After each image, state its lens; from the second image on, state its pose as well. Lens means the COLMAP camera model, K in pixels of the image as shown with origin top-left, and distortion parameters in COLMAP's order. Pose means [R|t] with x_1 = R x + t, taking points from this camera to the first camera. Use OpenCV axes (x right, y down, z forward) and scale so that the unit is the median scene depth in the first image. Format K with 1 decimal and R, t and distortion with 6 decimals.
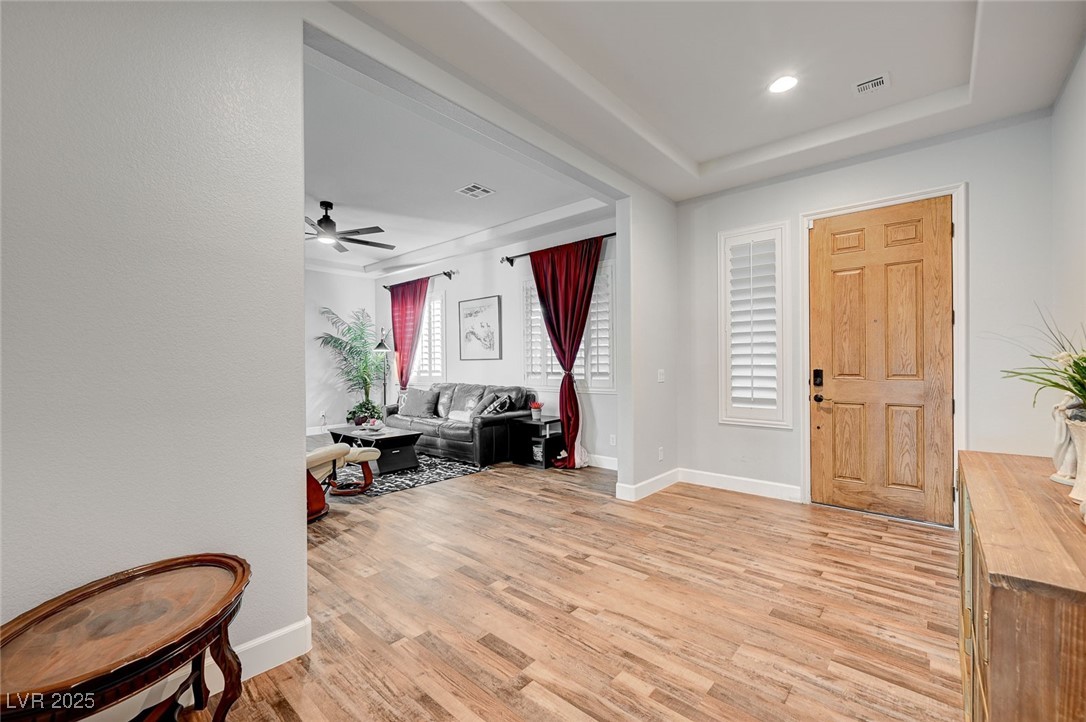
lens RADIAL K [[462.2, 0, 539.0], [0, 462.2, 356.6], [0, 0, 1]] dist [-0.001531, -0.000795]
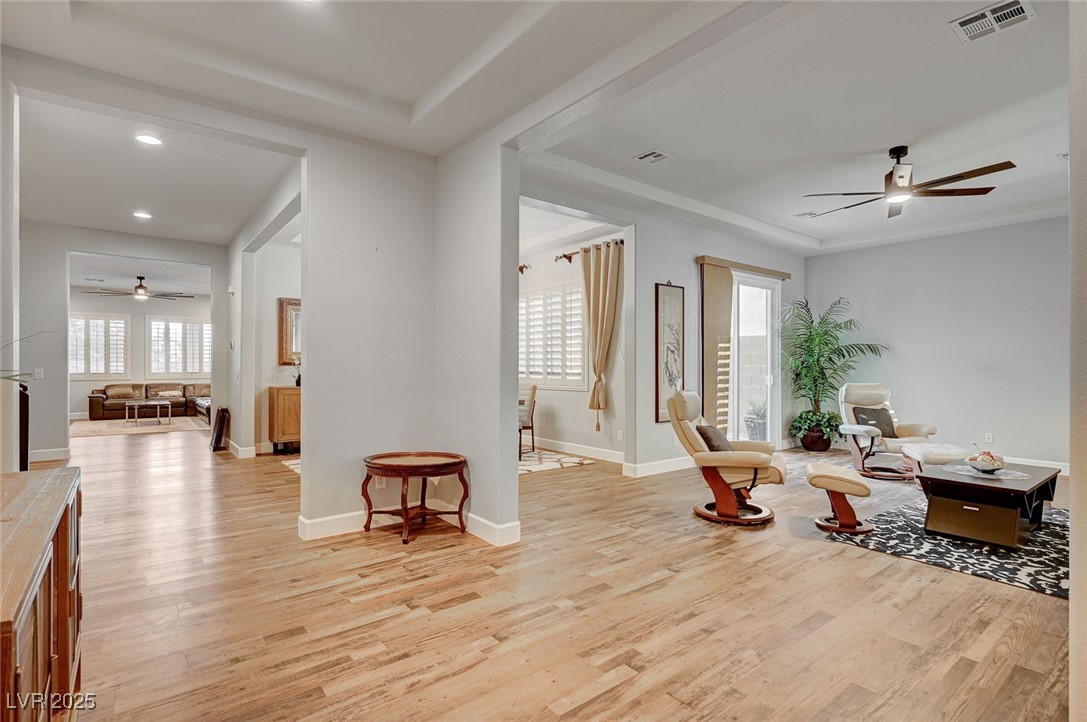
lens RADIAL K [[519.1, 0, 538.3], [0, 519.1, 366.4], [0, 0, 1]] dist [-0.009650, 0.003694]
pose [[-0.184666, 0.009647, -0.982754, 0.419186], [0.013869, 0.999878, 0.007209, 0.003927], [0.982703, -0.012299, -0.184777, 0.508276]]
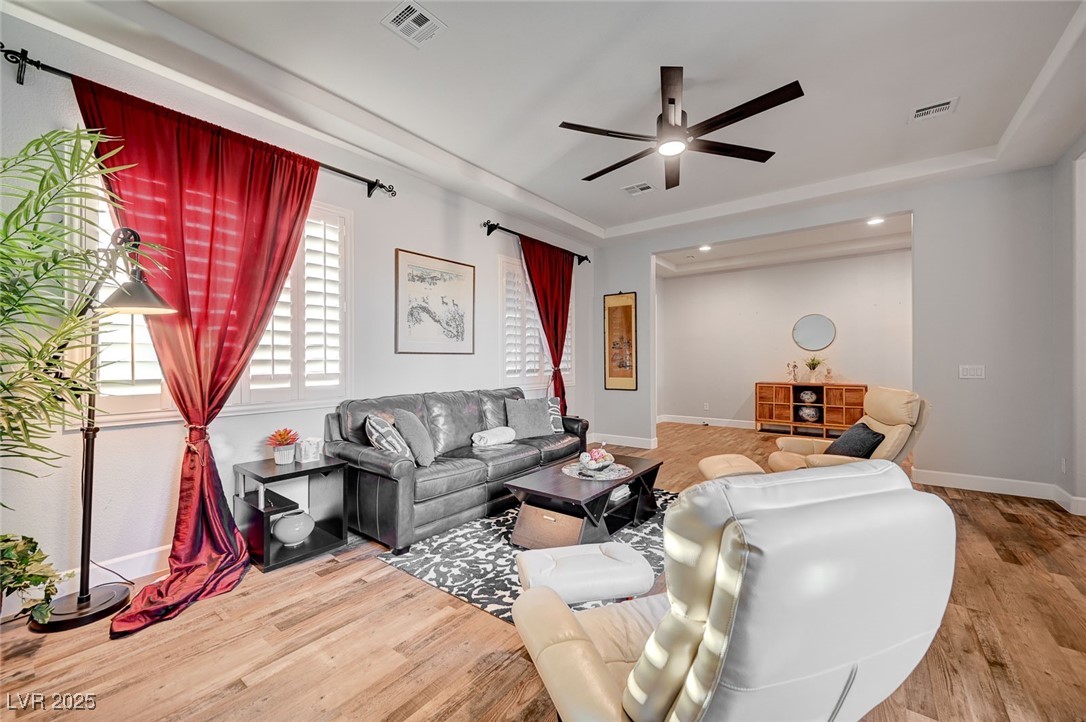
lens RADIAL K [[431.4, 0, 549.2], [0, 431.4, 356.2], [0, 0, 1]] dist [-0.001378, 0.000627]
pose [[-0.096798, 0.015890, 0.995177, -0.870739], [-0.011785, 0.999784, -0.017110, 0.022310], [-0.995234, -0.013384, -0.096590, 1.063066]]
